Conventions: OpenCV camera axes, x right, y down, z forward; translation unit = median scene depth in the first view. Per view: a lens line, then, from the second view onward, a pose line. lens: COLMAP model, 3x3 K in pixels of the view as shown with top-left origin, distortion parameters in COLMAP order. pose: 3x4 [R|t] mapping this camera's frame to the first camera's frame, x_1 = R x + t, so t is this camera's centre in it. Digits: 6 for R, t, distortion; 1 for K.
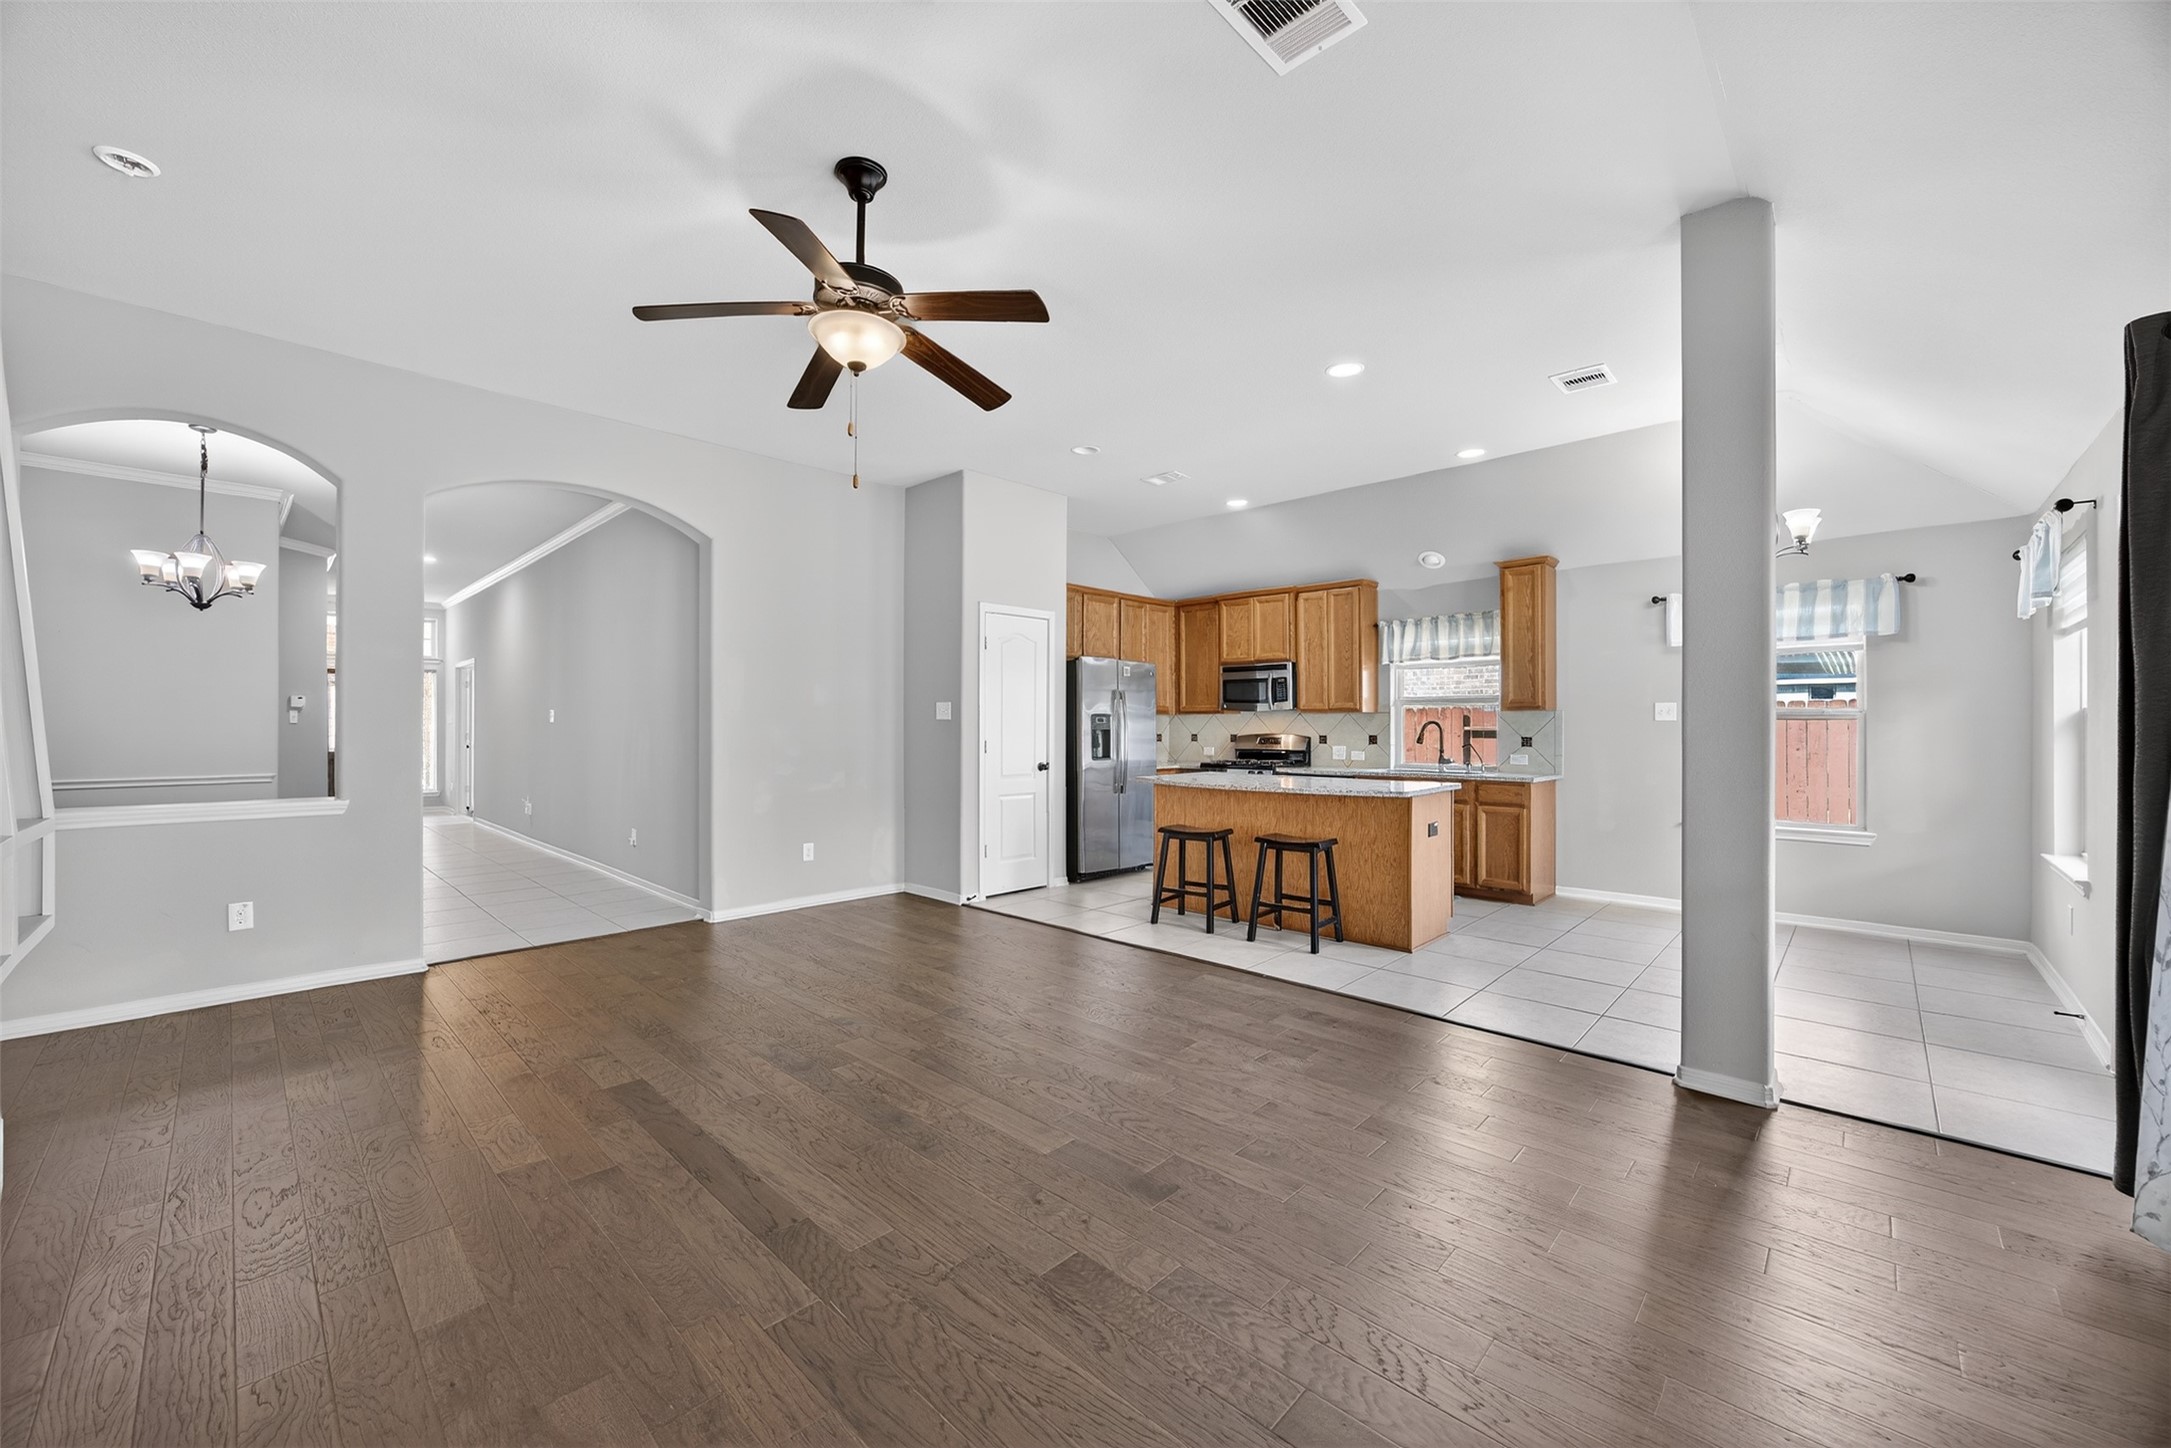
lens RADIAL K [[851.4, 0, 1093.0], [0, 851.4, 720.9], [0, 0, 1]] dist [-0.000752, 0.000310]
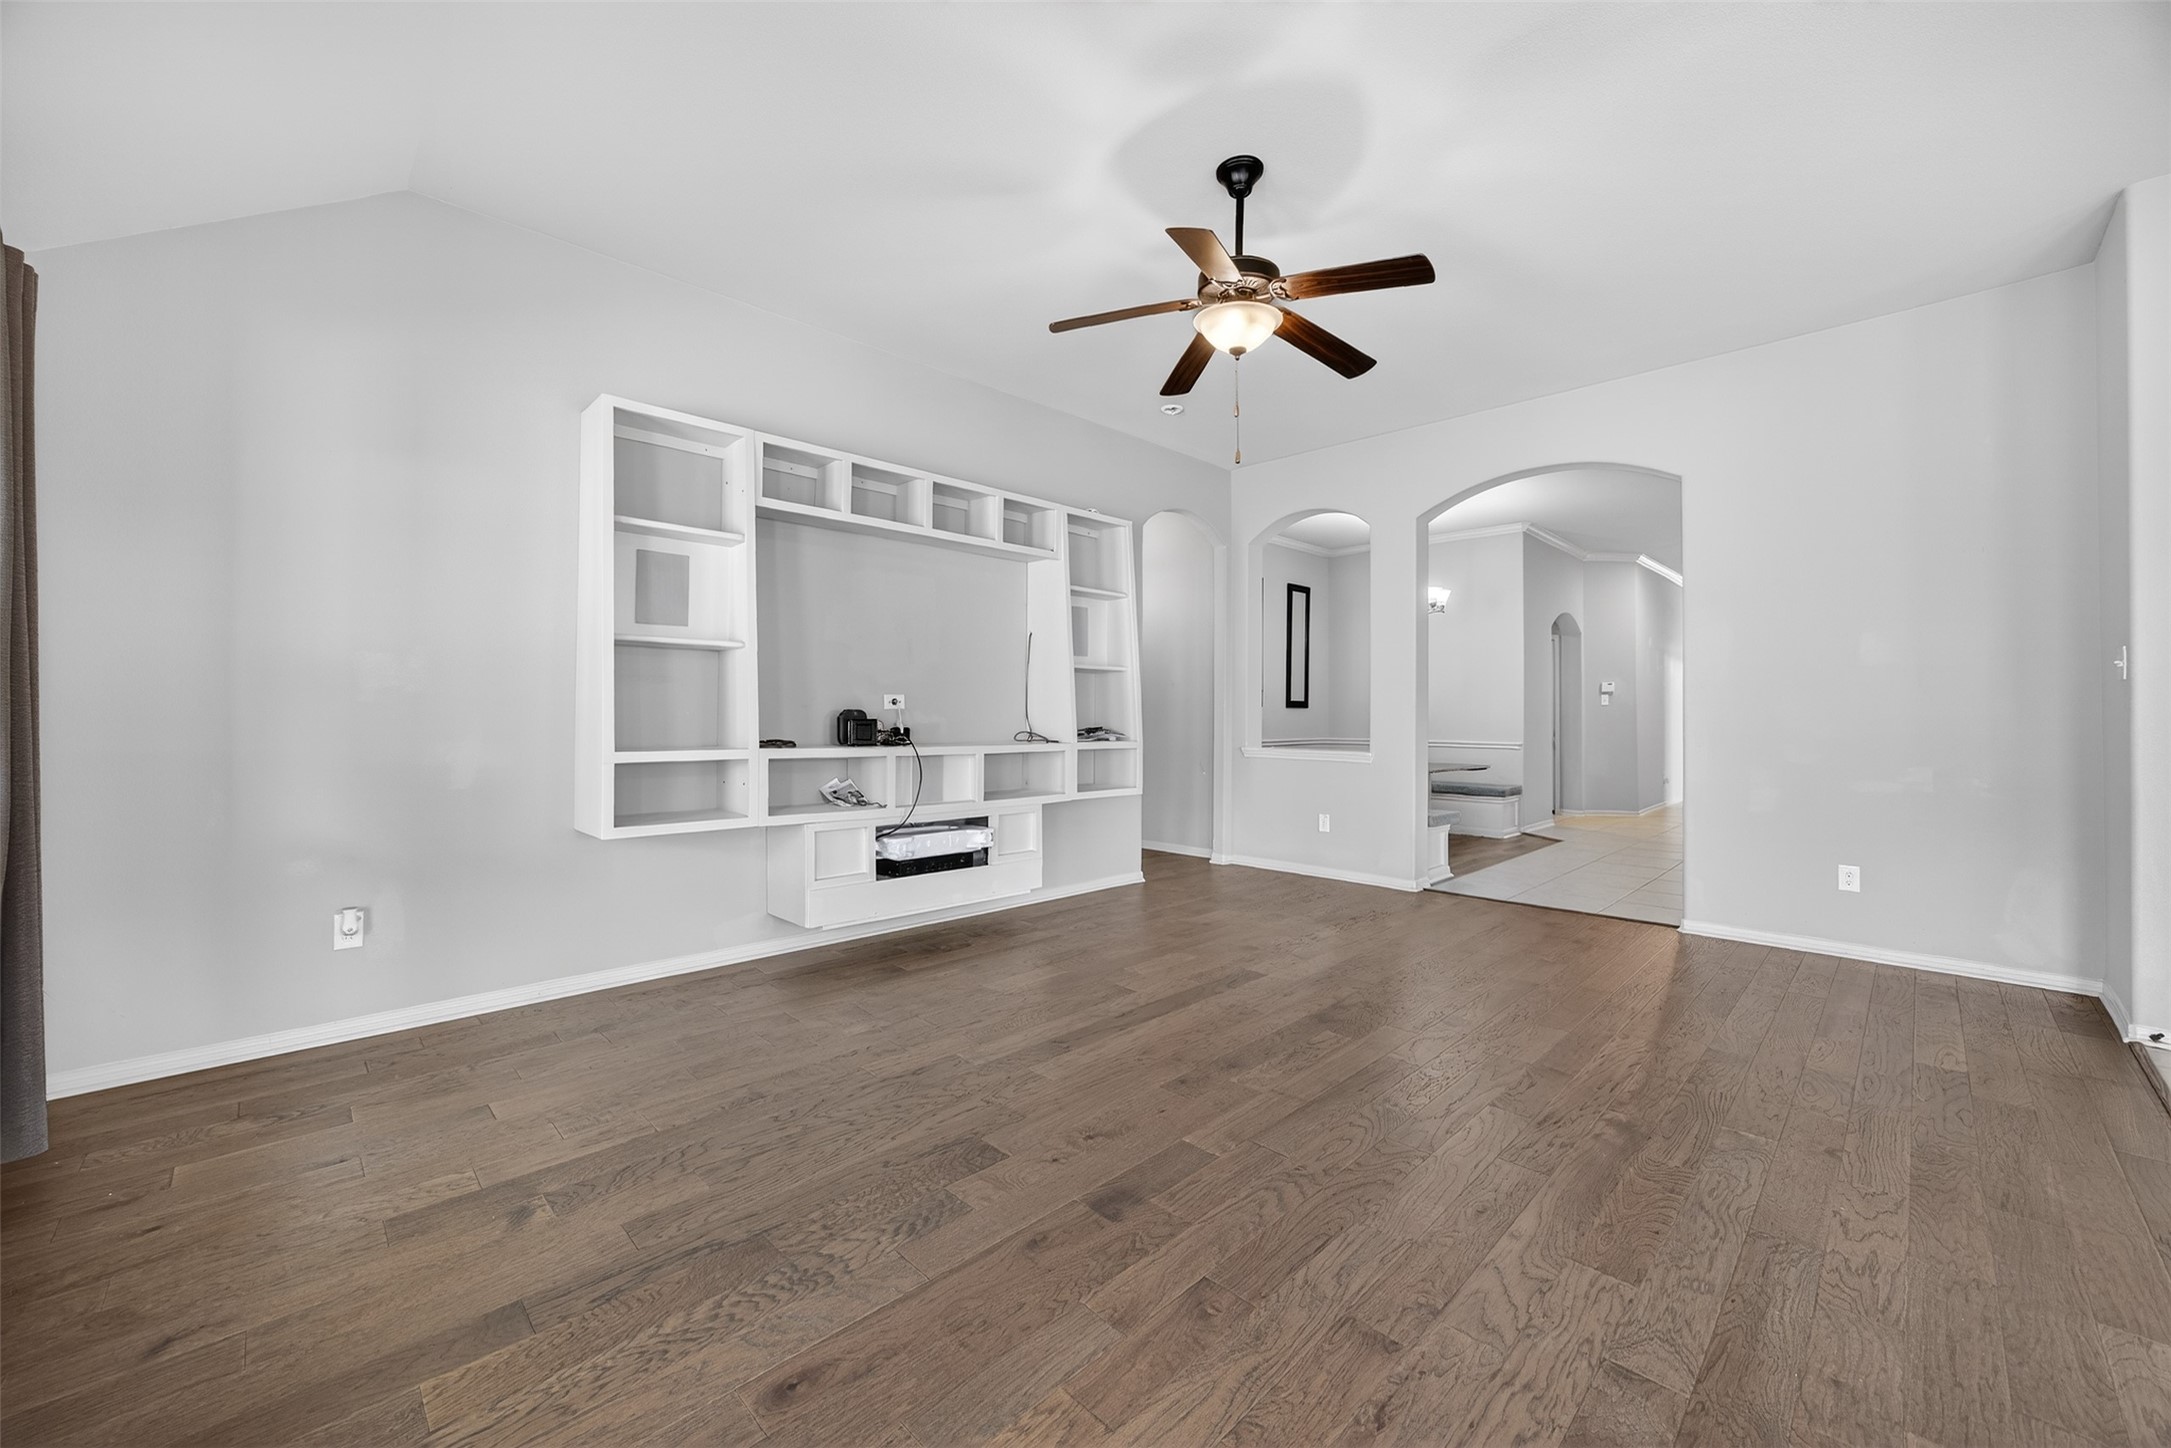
lens RADIAL K [[851.4, 0, 1093.0], [0, 851.4, 720.9], [0, 0, 1]] dist [-0.000752, 0.000310]
pose [[-0.040153, 0.007063, -0.999169, 0.715281], [0.005247, 0.999963, 0.006857, 0.031639], [0.999180, -0.004967, -0.040188, 0.763264]]
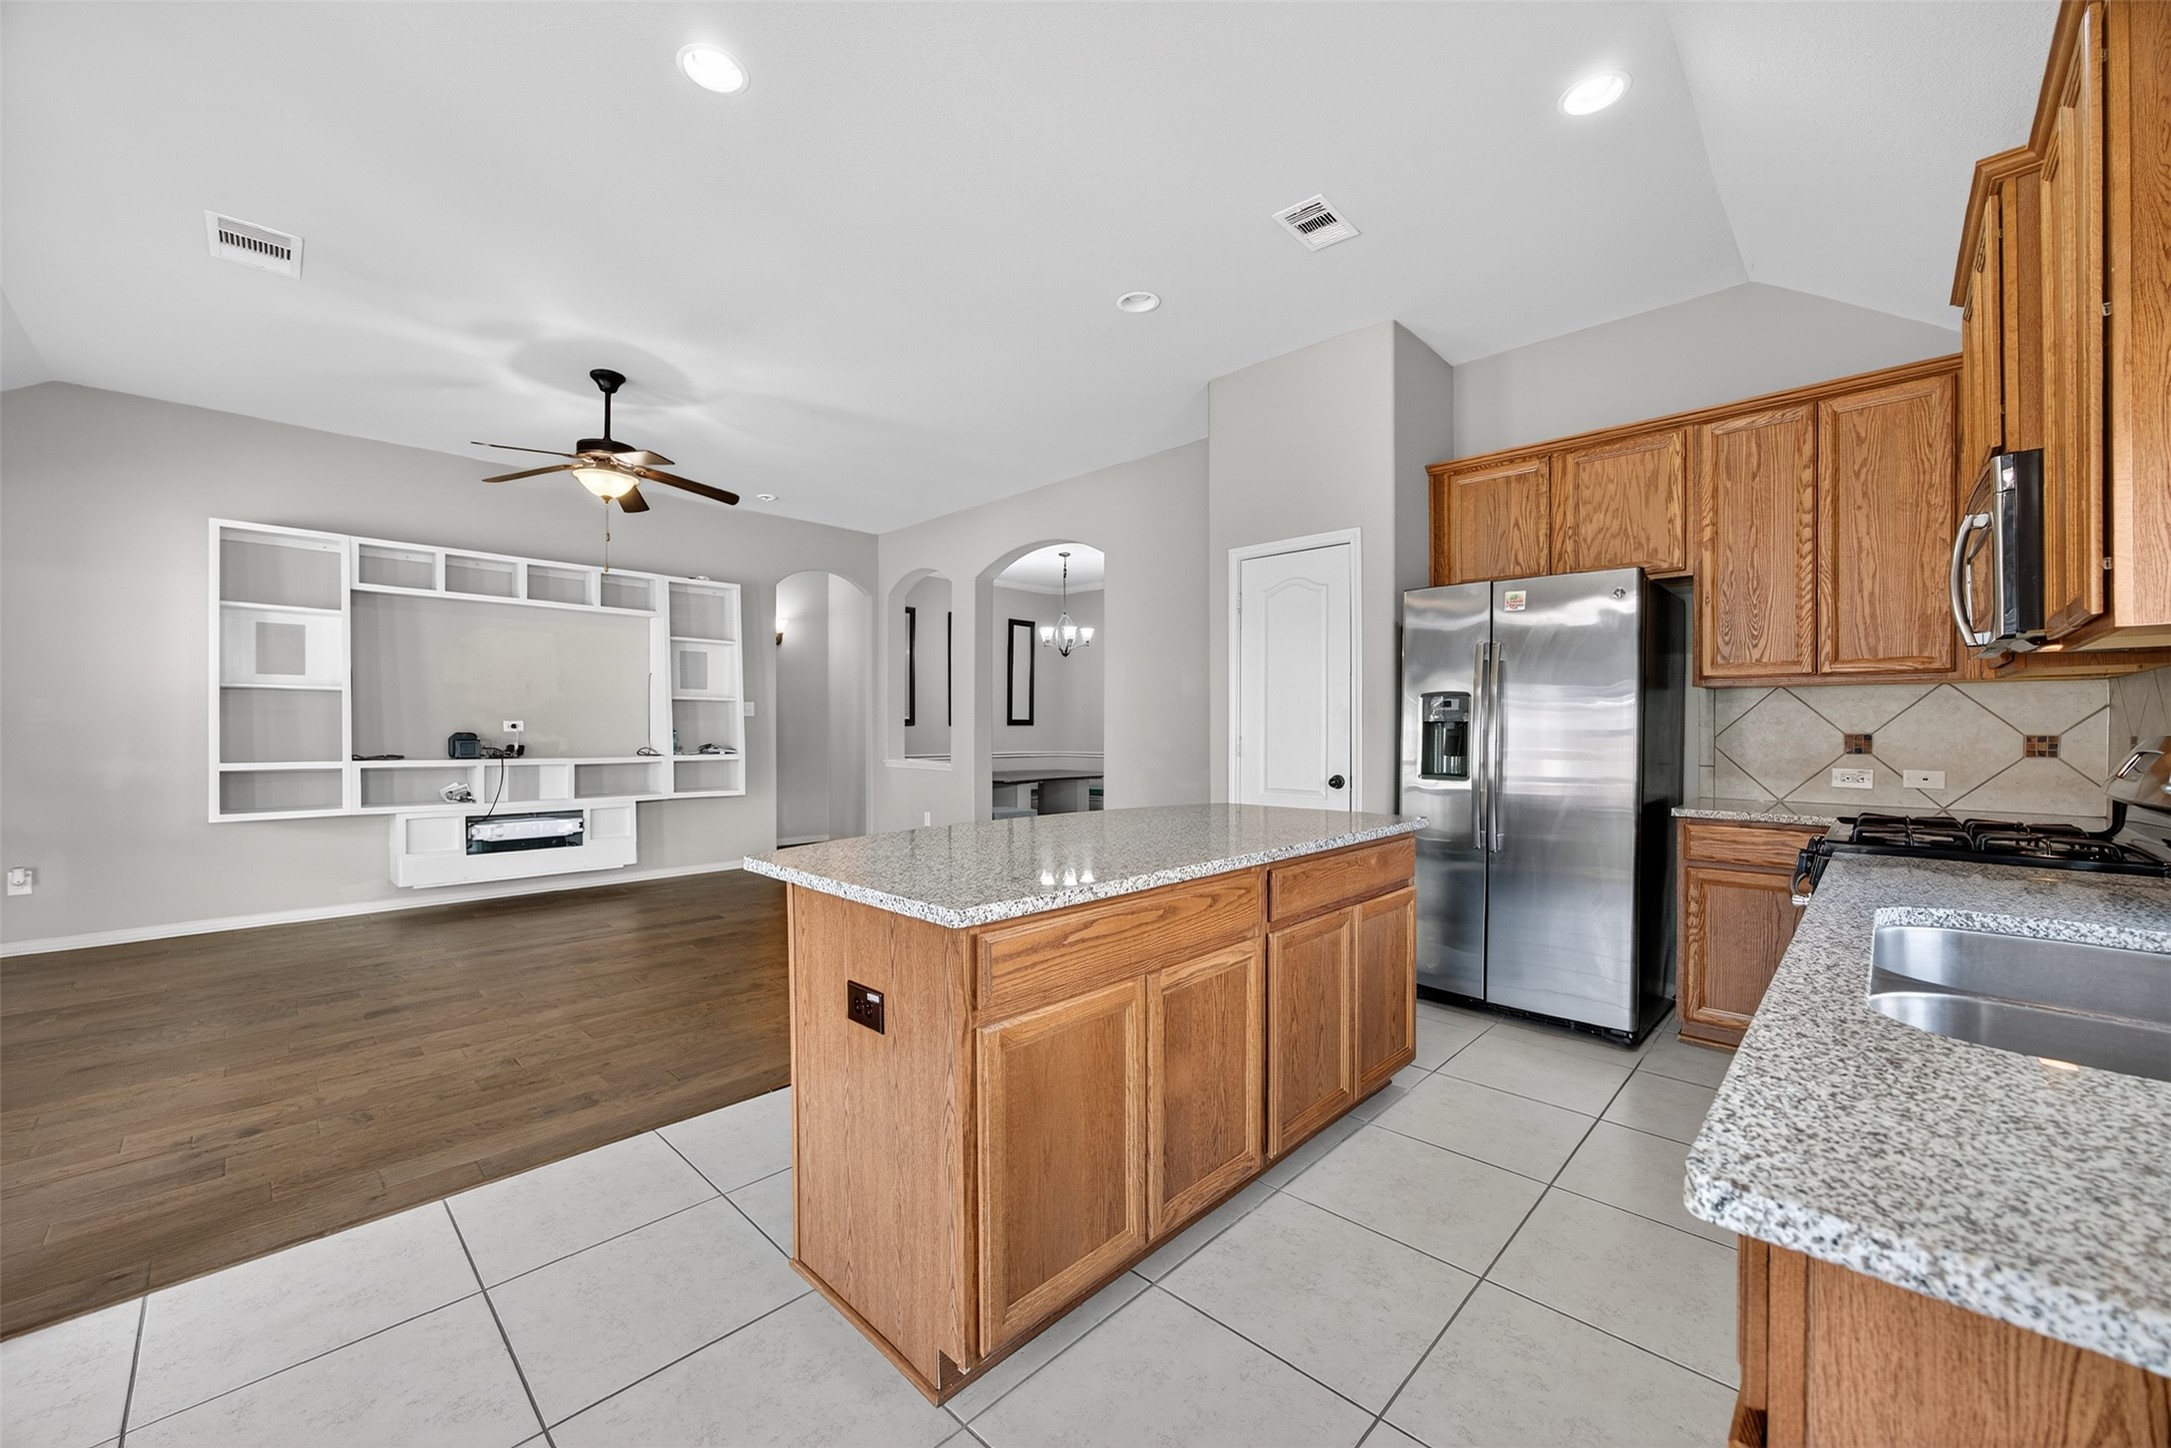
lens RADIAL K [[891.8, 0, 1162.7], [0, 891.8, 745.5], [0, 0, 1]] dist [0.014928, 0.000254]
pose [[-0.044927, 0.021100, -0.998767, 1.236978], [0.009881, 0.999737, 0.020676, 0.025462], [0.998941, -0.008940, -0.045123, 1.874348]]
